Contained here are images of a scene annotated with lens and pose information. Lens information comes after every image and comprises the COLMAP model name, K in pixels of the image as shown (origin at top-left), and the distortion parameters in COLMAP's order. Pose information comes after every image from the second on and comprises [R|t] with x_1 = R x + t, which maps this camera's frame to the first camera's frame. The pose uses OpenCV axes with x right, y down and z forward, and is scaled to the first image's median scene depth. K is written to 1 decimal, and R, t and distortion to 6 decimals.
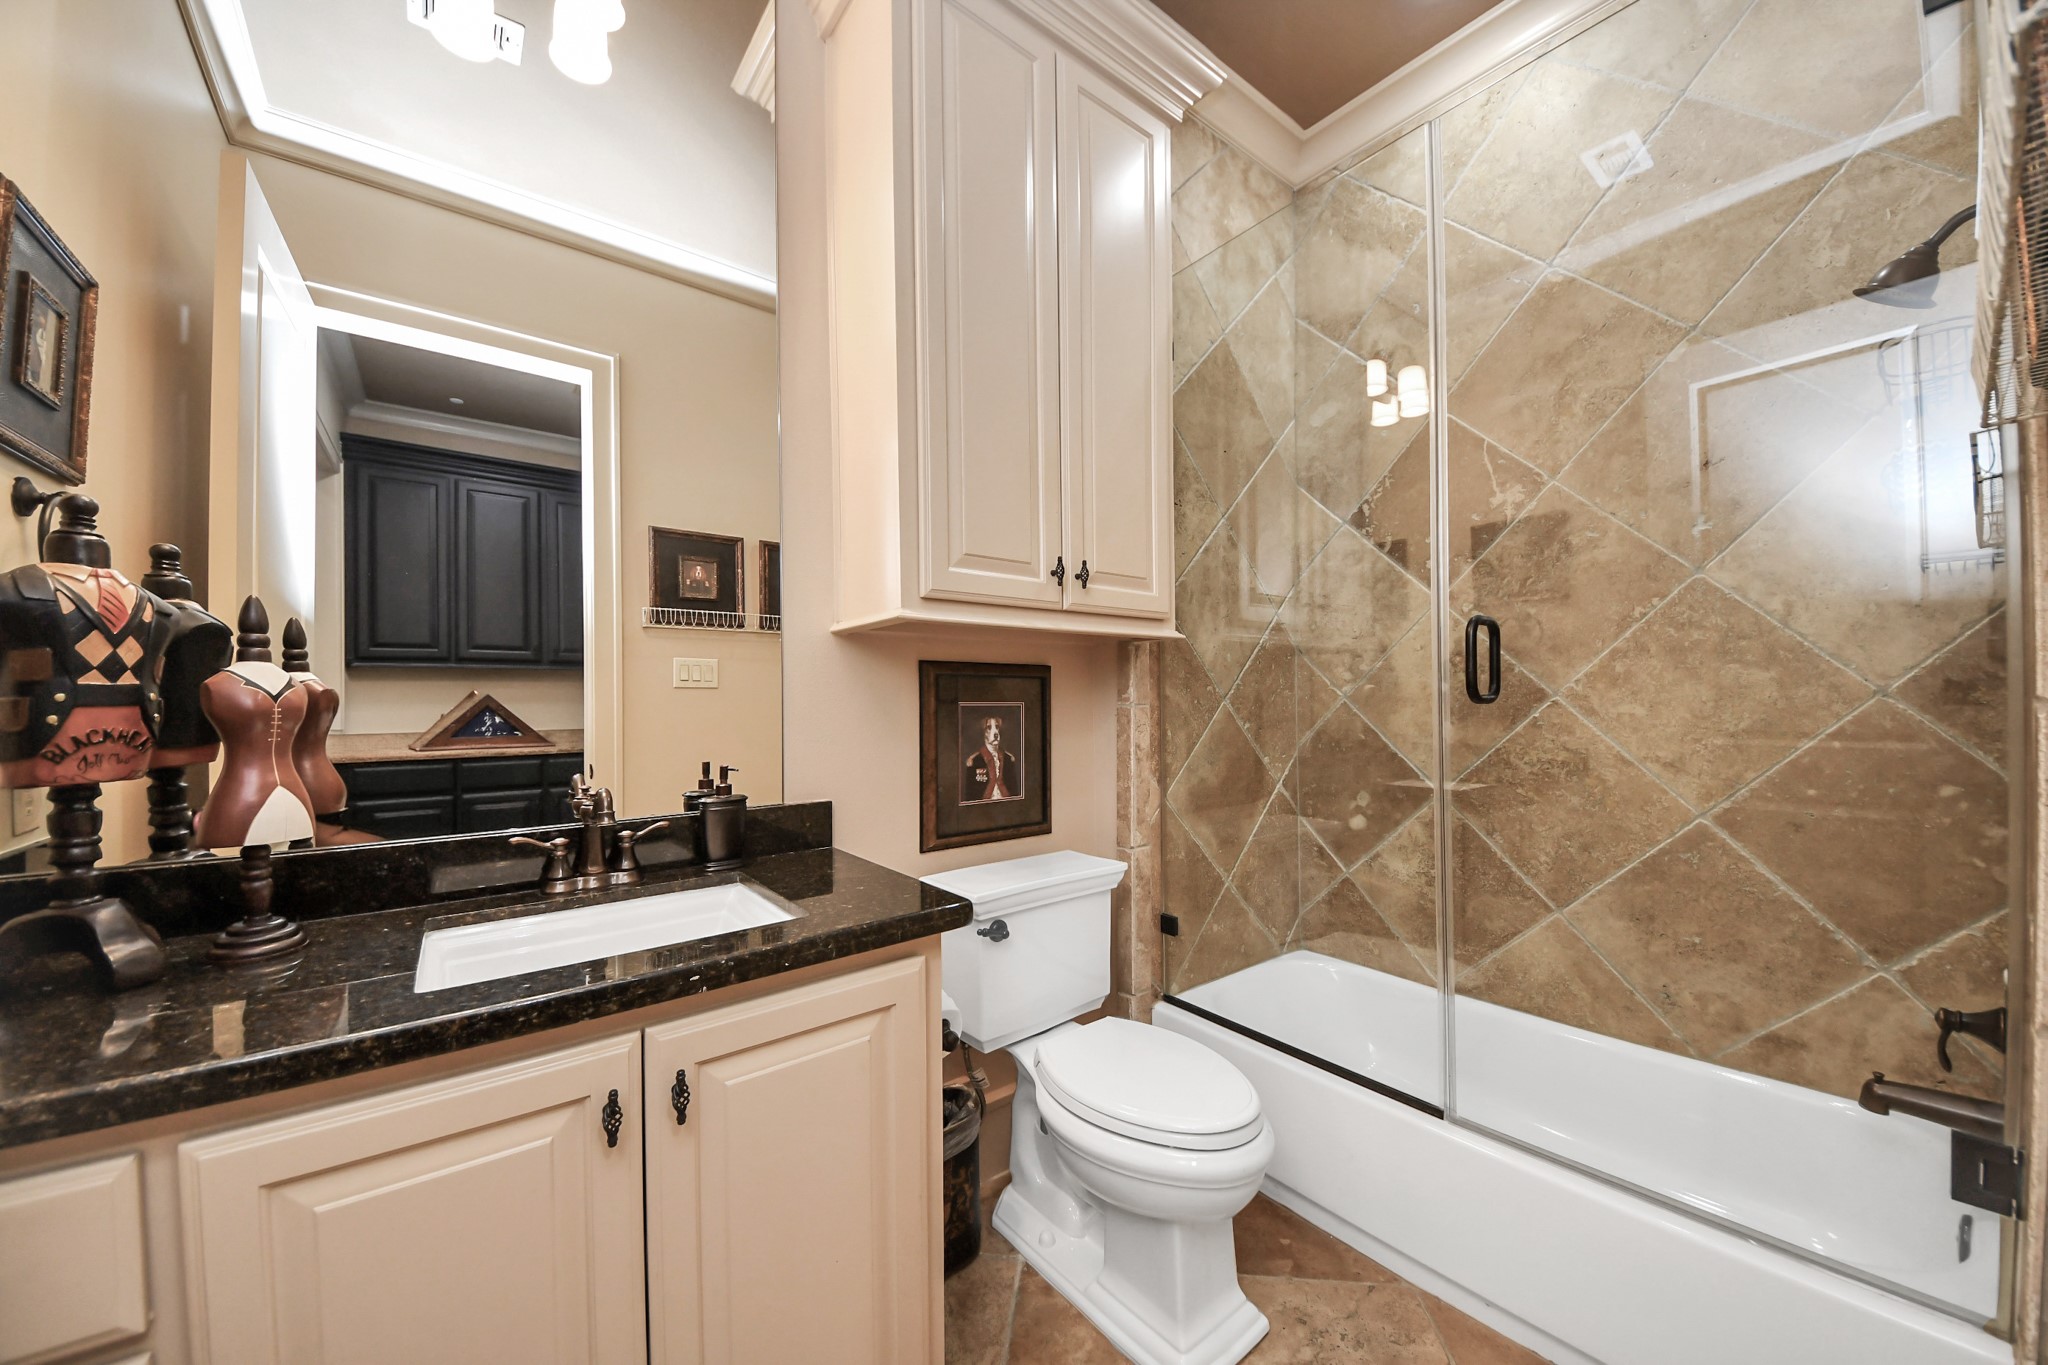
lens RADIAL K [[718.9, 0, 1022.4], [0, 718.9, 693.4], [0, 0, 1]] dist [0.043372, -0.031082]
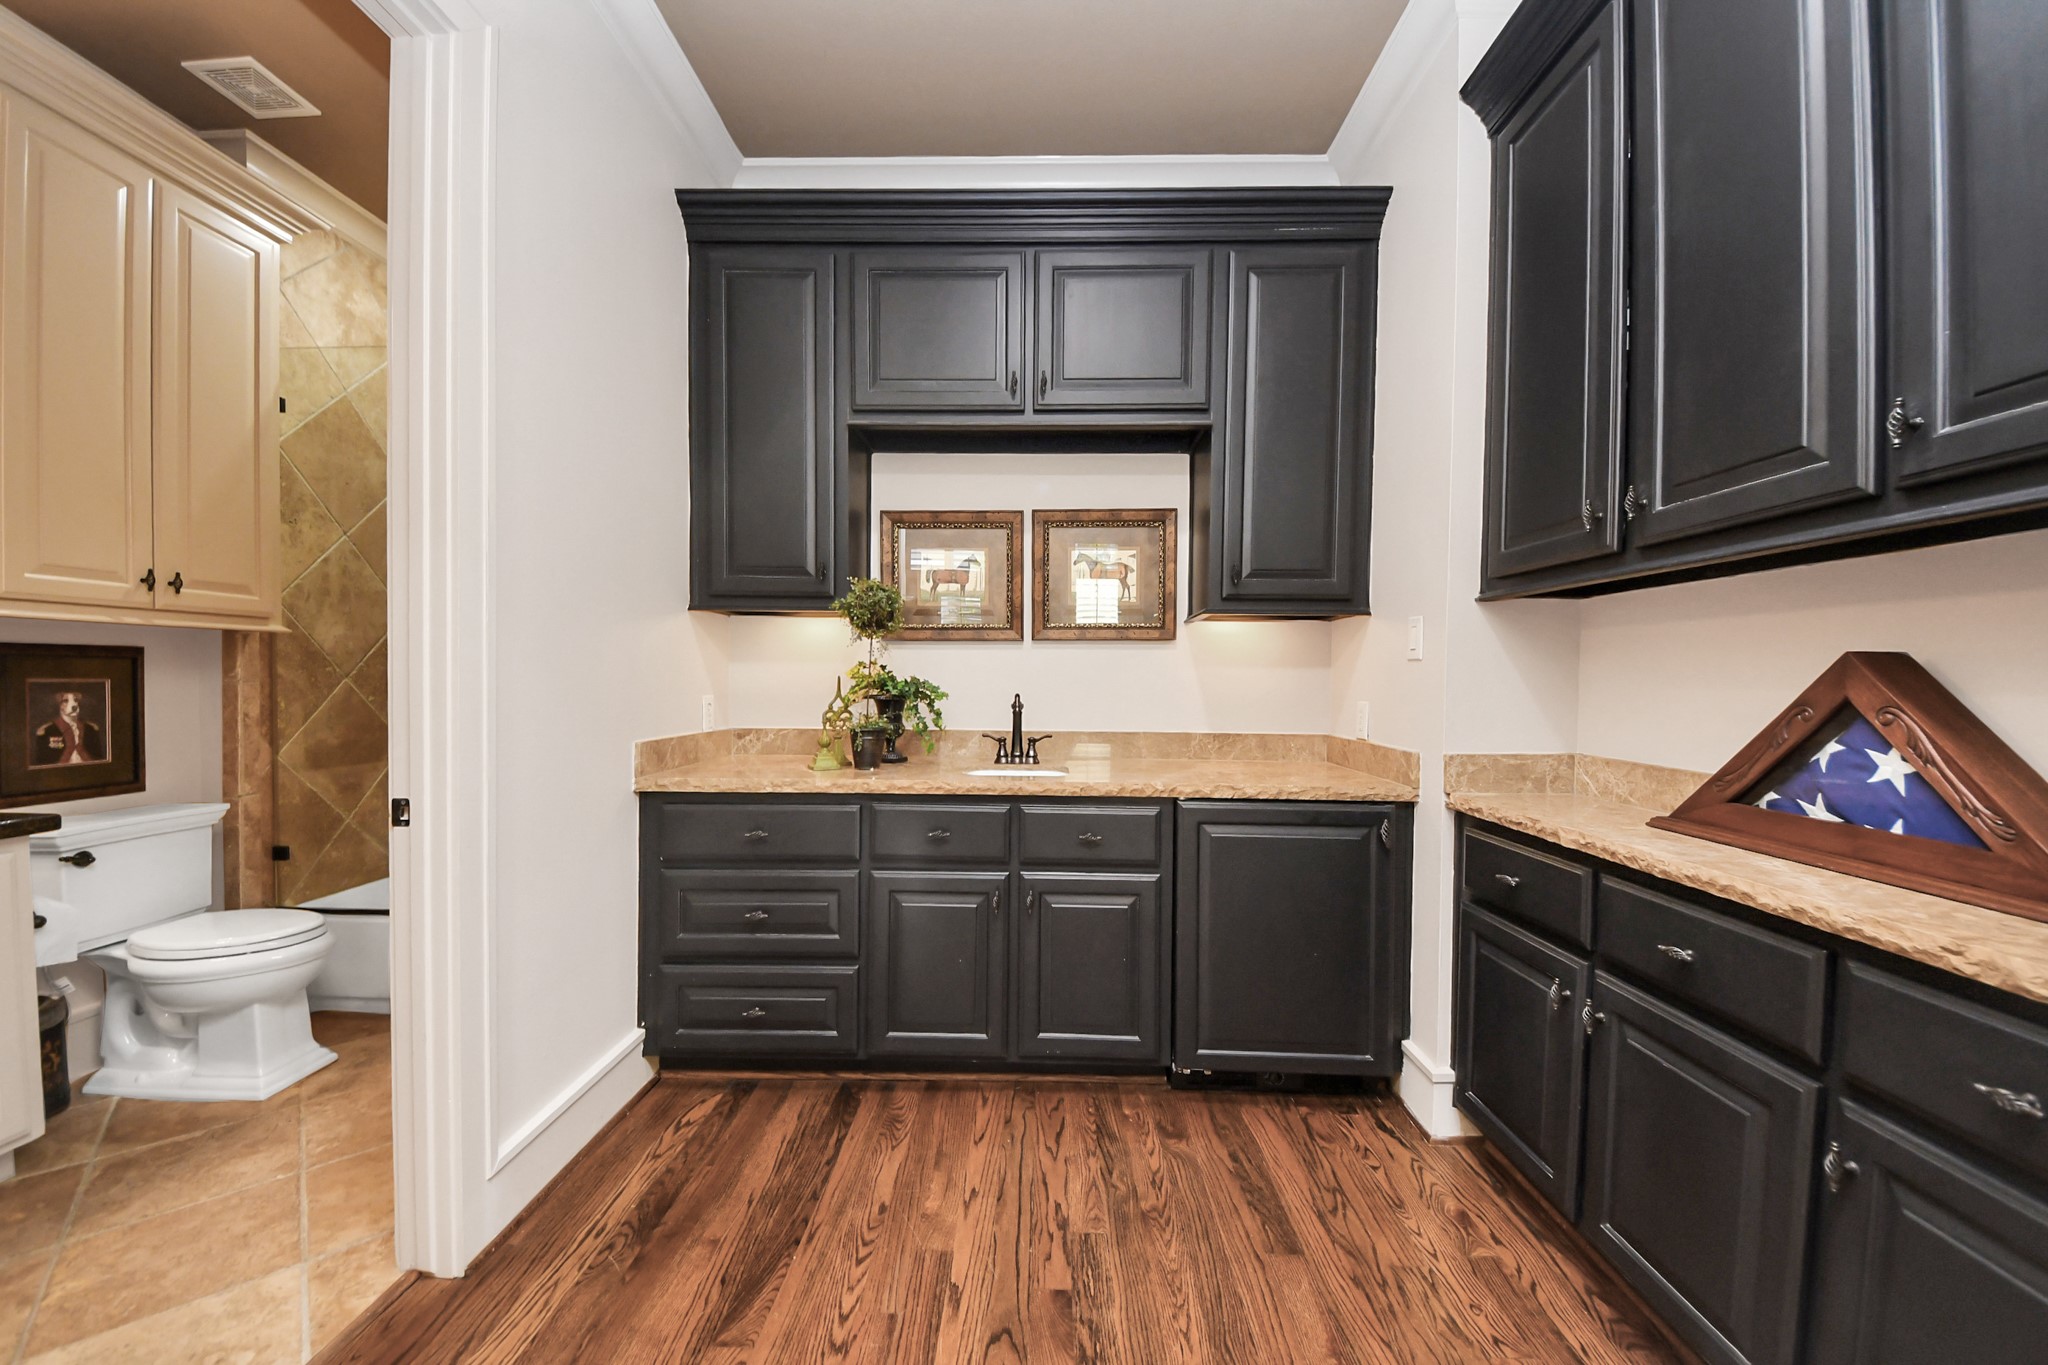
lens RADIAL K [[757.8, 0, 1019.4], [0, 757.8, 693.6], [0, 0, 1]] dist [0.008169, -0.010756]
pose [[0.636115, -0.004236, 0.771582, 0.002788], [-0.015137, 0.999724, 0.017967, -0.007415], [-0.771446, -0.023108, 0.635876, -0.864703]]
